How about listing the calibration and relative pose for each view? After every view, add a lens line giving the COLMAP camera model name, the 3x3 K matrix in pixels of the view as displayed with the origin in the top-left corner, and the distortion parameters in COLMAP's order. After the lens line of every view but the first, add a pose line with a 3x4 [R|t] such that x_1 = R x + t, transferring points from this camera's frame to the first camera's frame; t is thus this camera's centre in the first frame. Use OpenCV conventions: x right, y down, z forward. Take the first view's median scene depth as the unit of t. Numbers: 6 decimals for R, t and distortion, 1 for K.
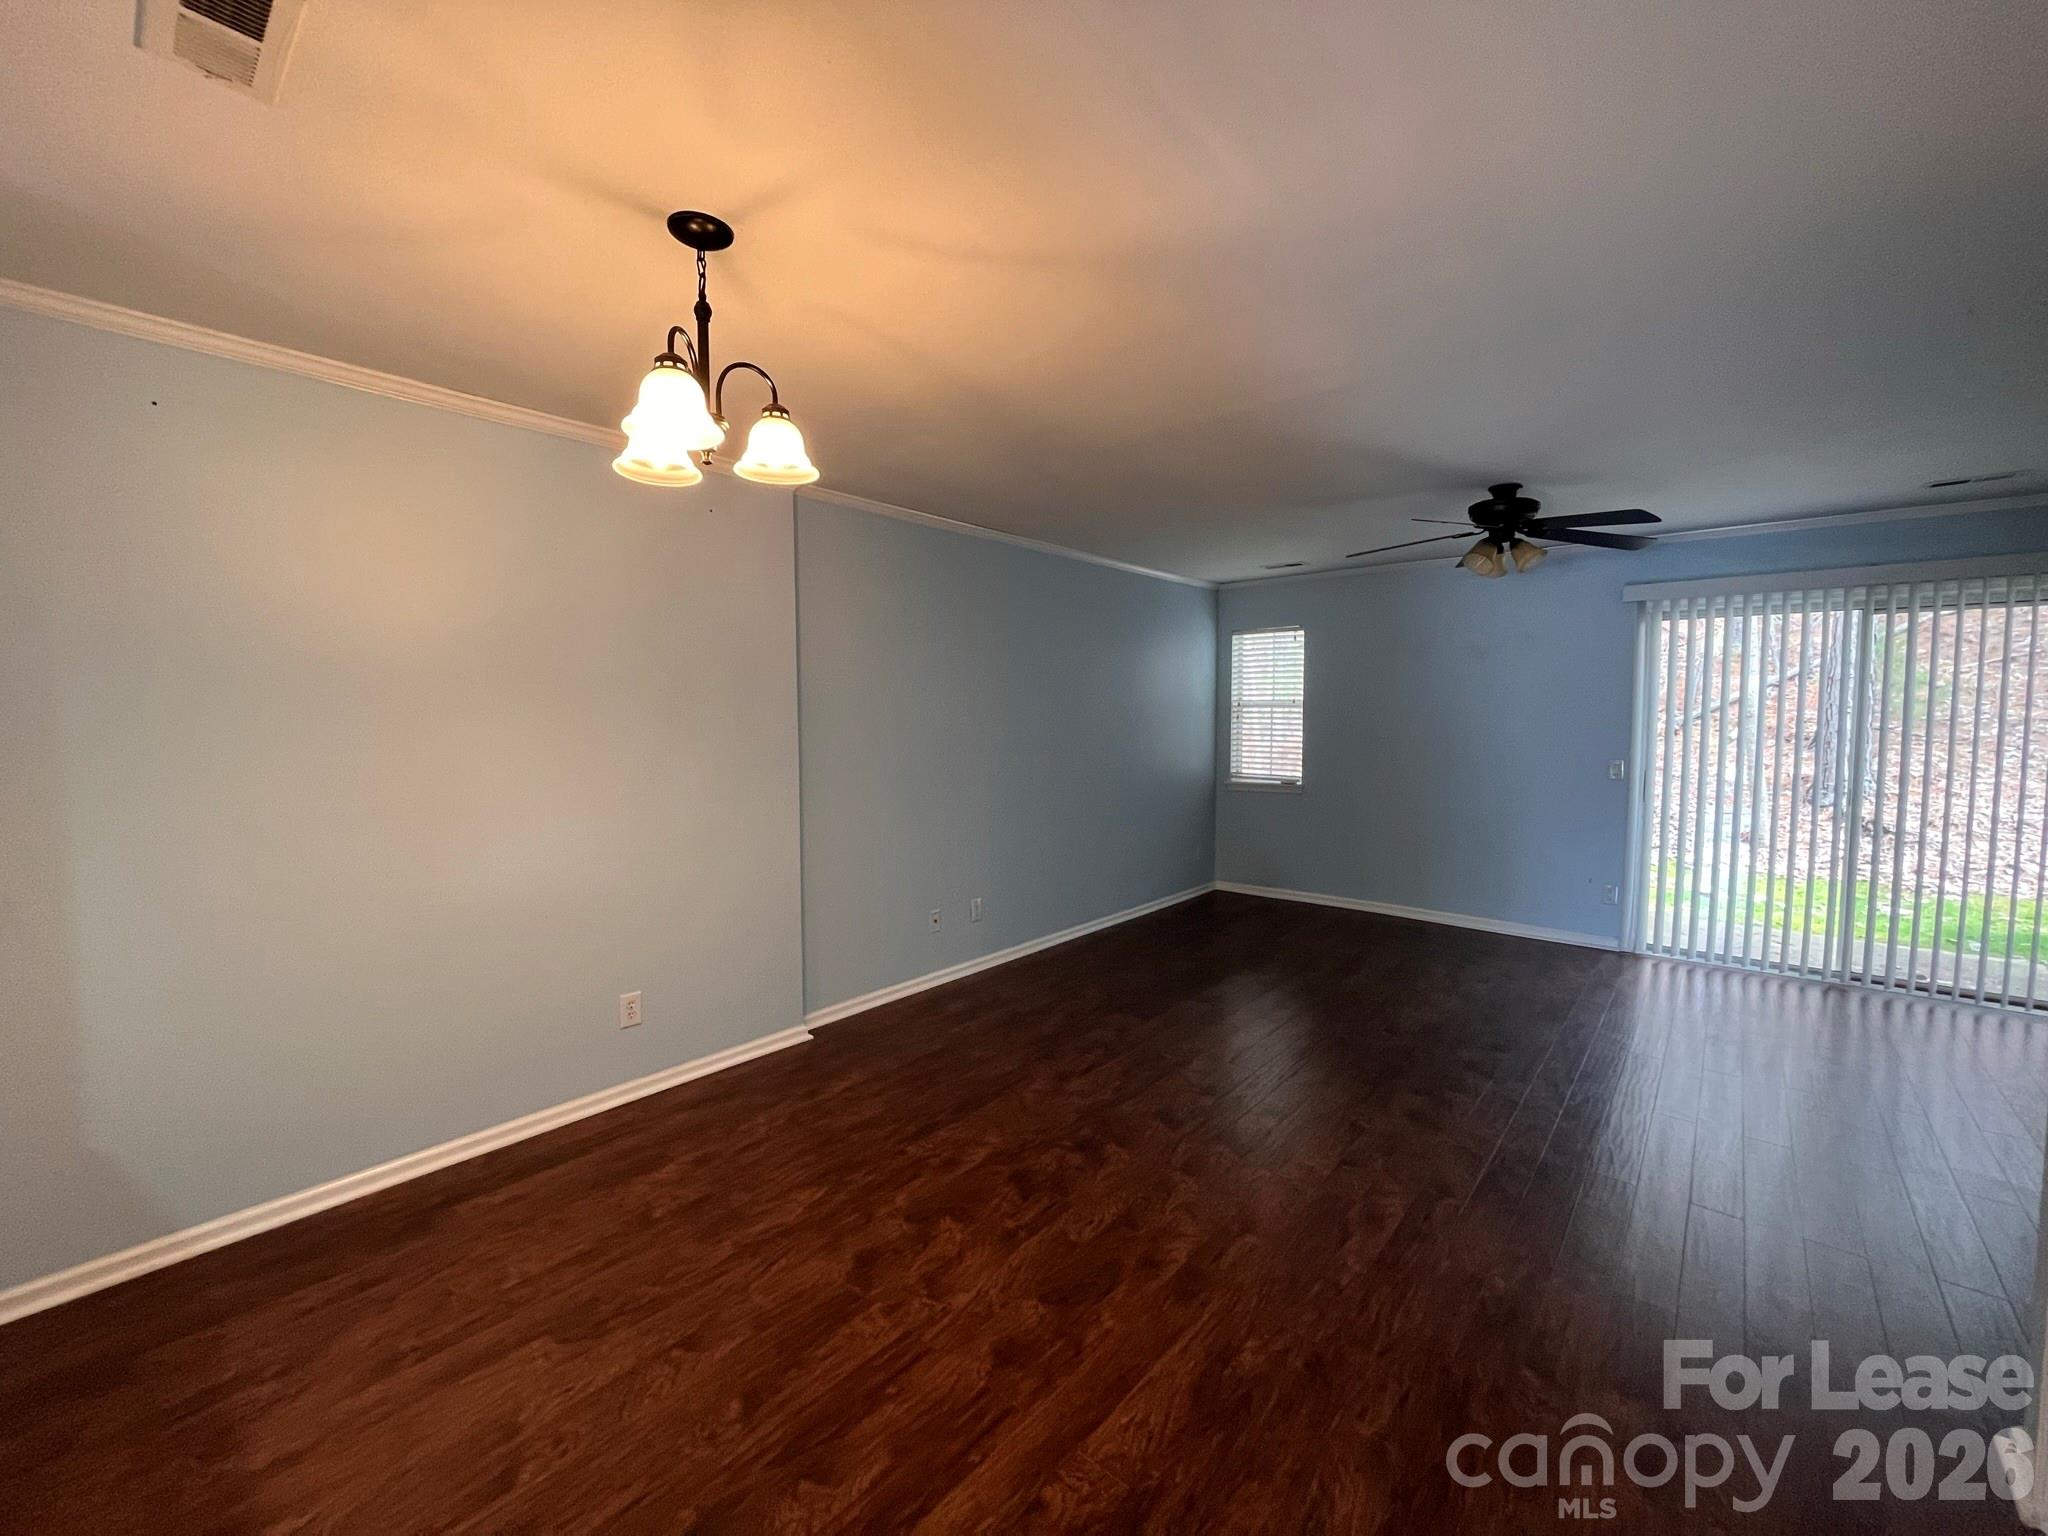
lens RADIAL K [[822.5, 0, 1021.3], [0, 822.5, 758.8], [0, 0, 1]] dist [-0.005346, -0.000304]
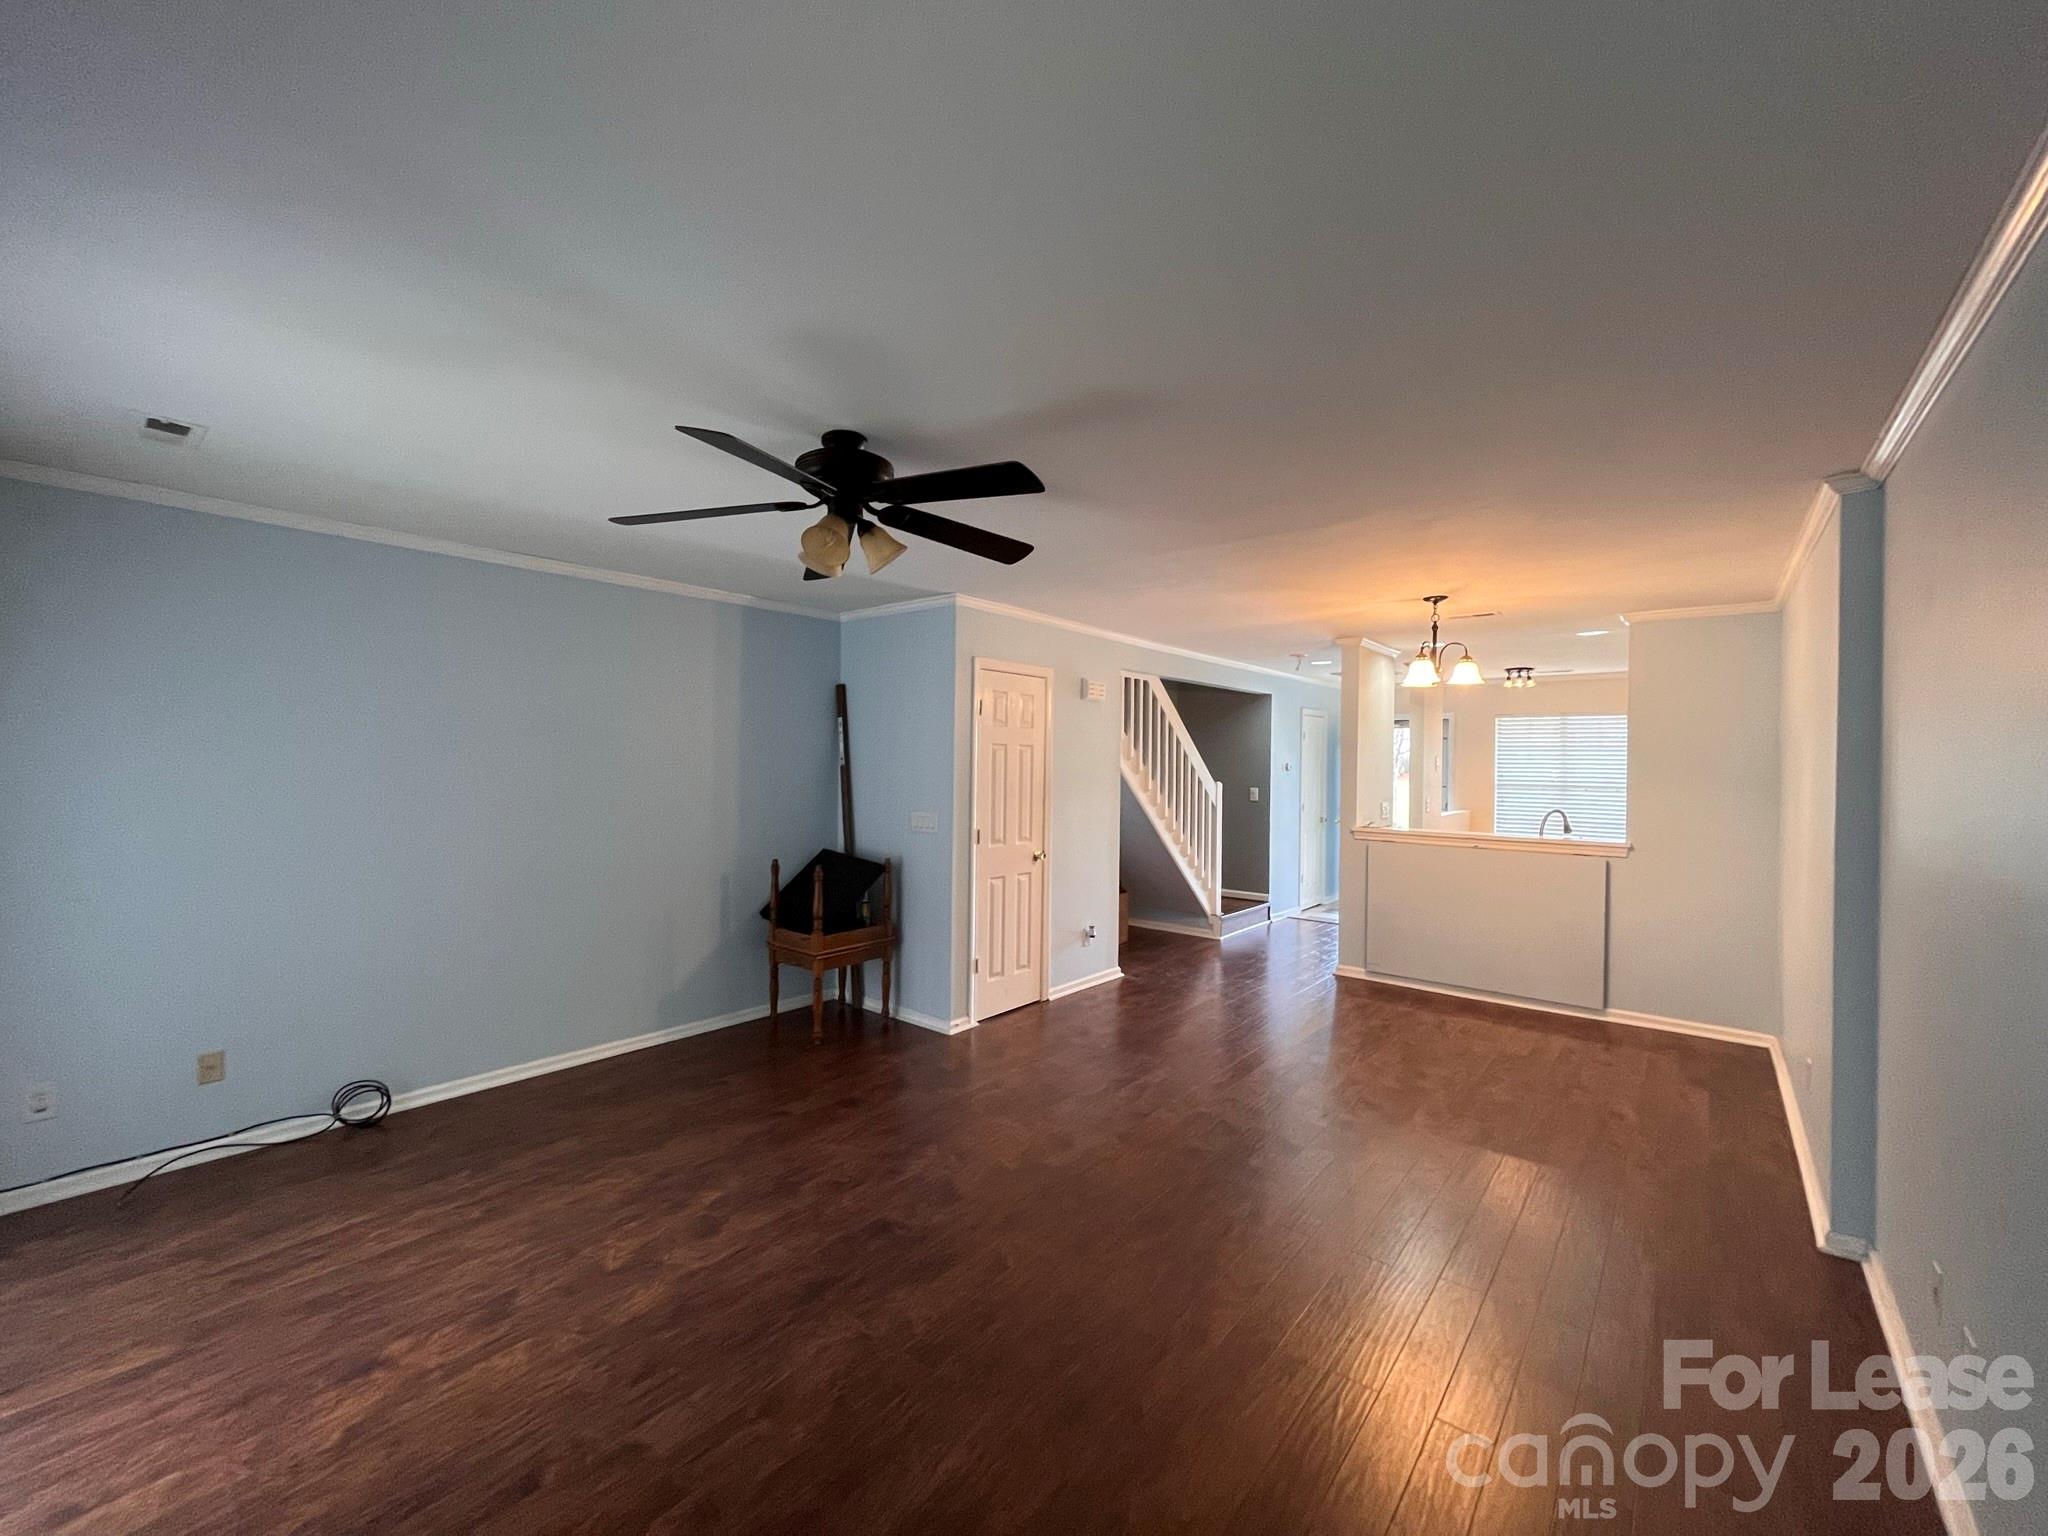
lens RADIAL K [[822.5, 0, 1021.3], [0, 822.5, 758.8], [0, 0, 1]] dist [-0.005346, -0.000304]
pose [[-0.999550, -0.012605, -0.027227, 0.887071], [-0.014277, 0.997967, 0.062116, -0.234105], [0.026389, 0.062477, -0.997697, 3.180824]]
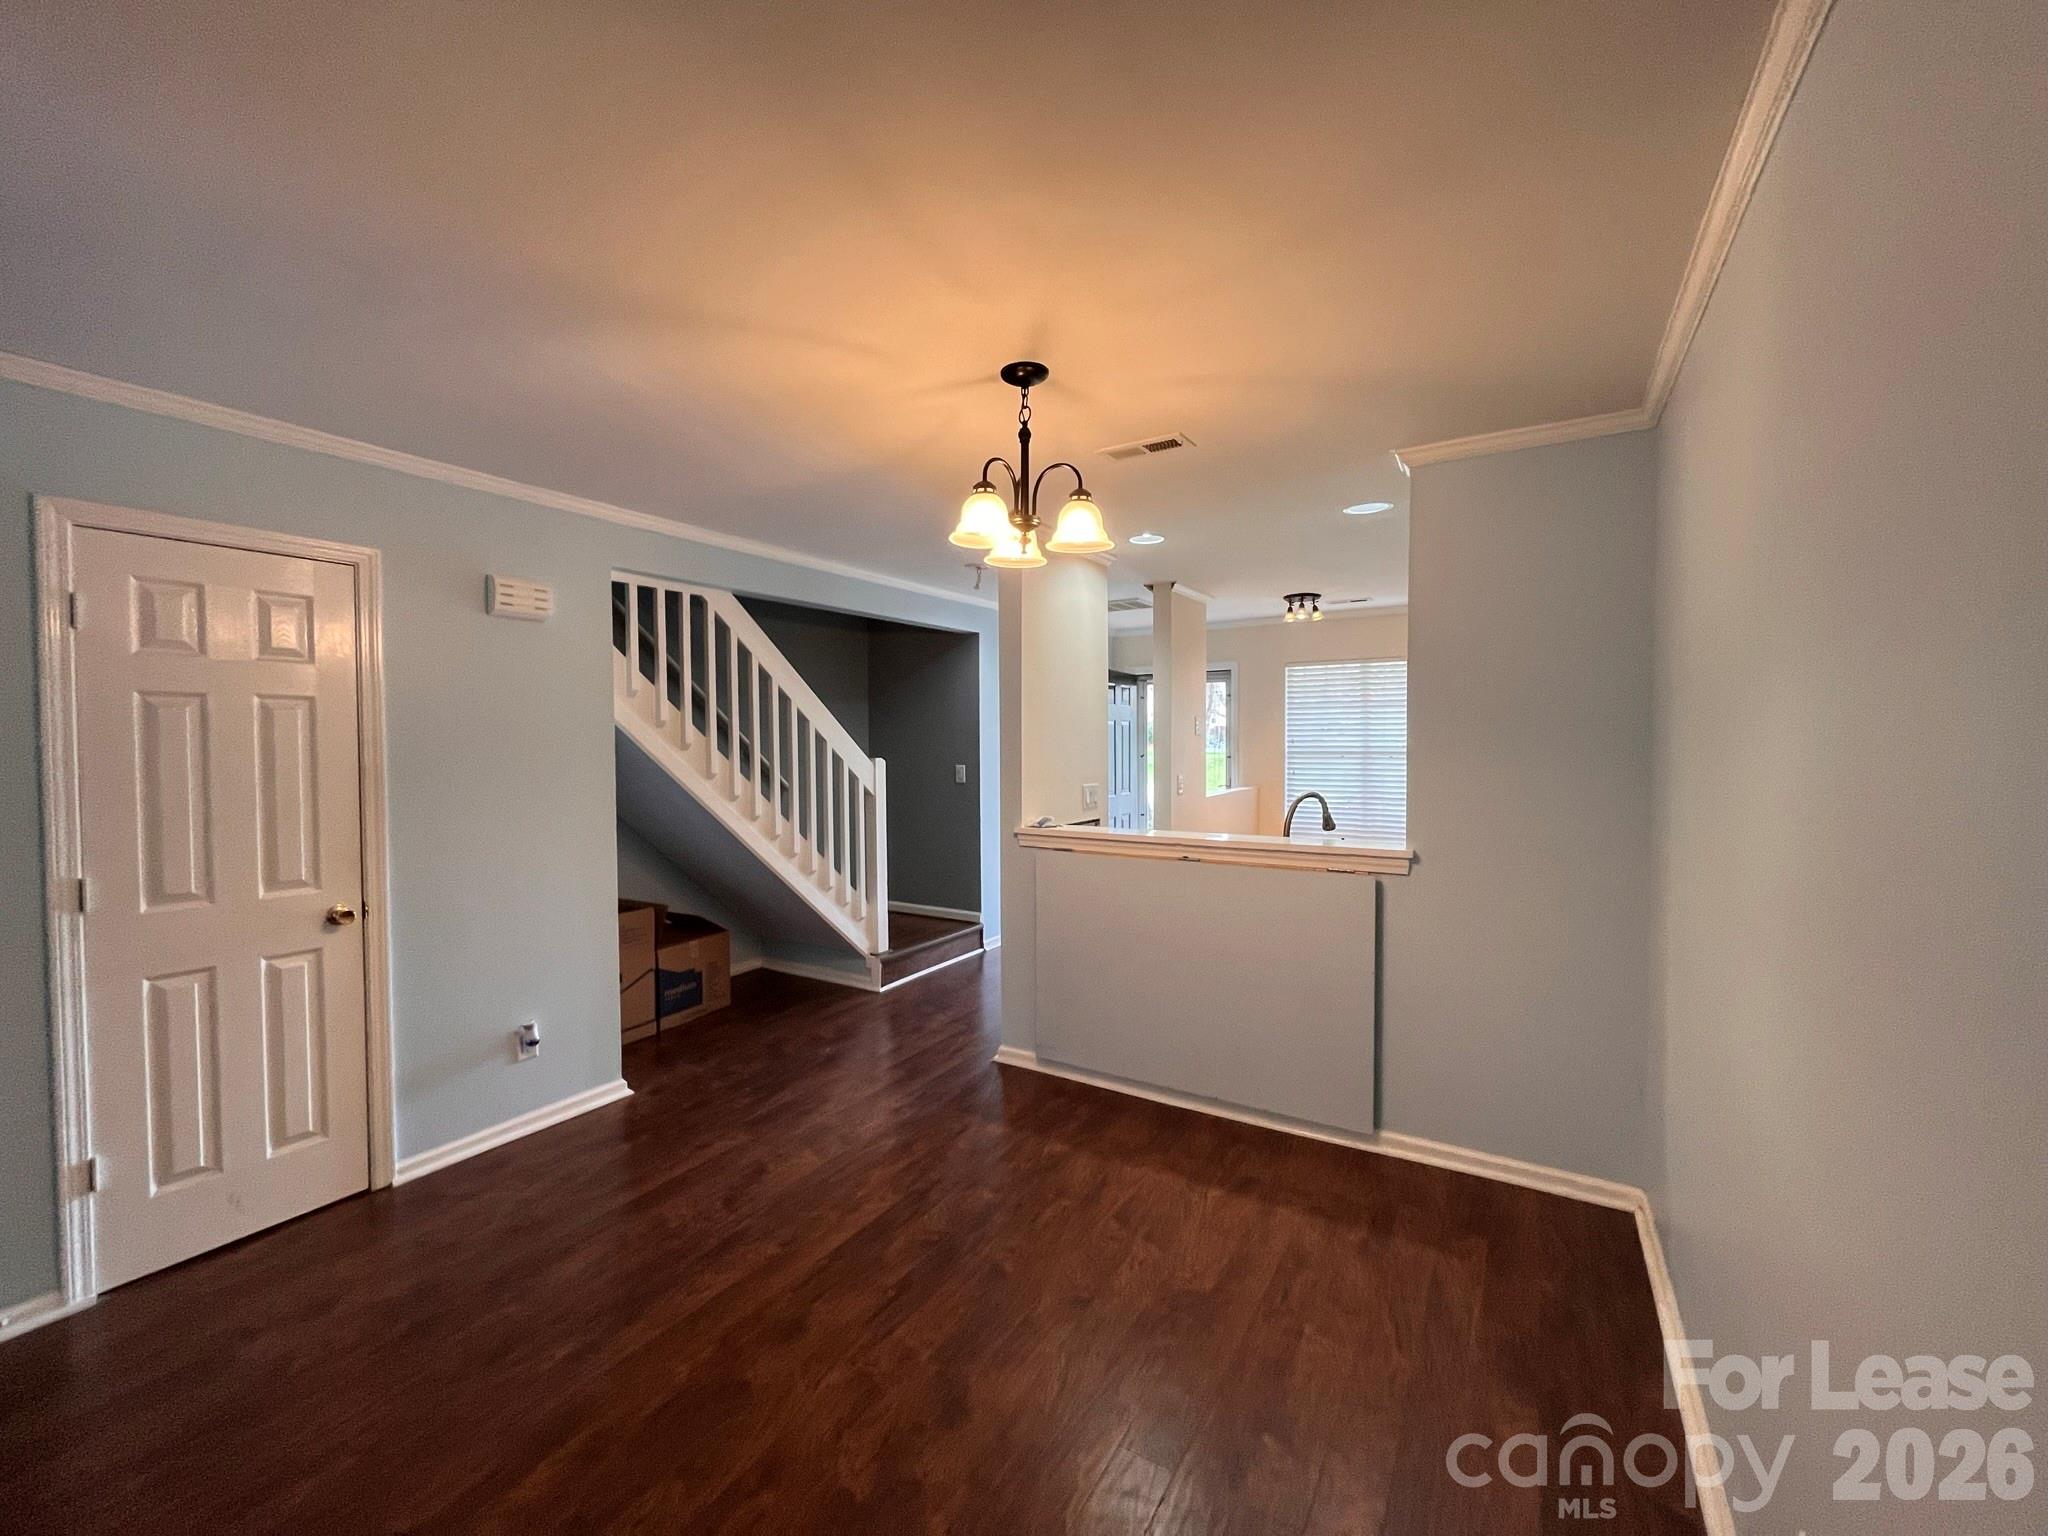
lens RADIAL K [[822.5, 0, 1021.3], [0, 822.5, 758.8], [0, 0, 1]] dist [-0.005346, -0.000304]
pose [[-0.985715, 0.011363, -0.168038, -0.141346], [-0.003840, 0.995946, 0.089872, -0.135500], [0.168378, 0.089234, -0.981675, 2.015838]]
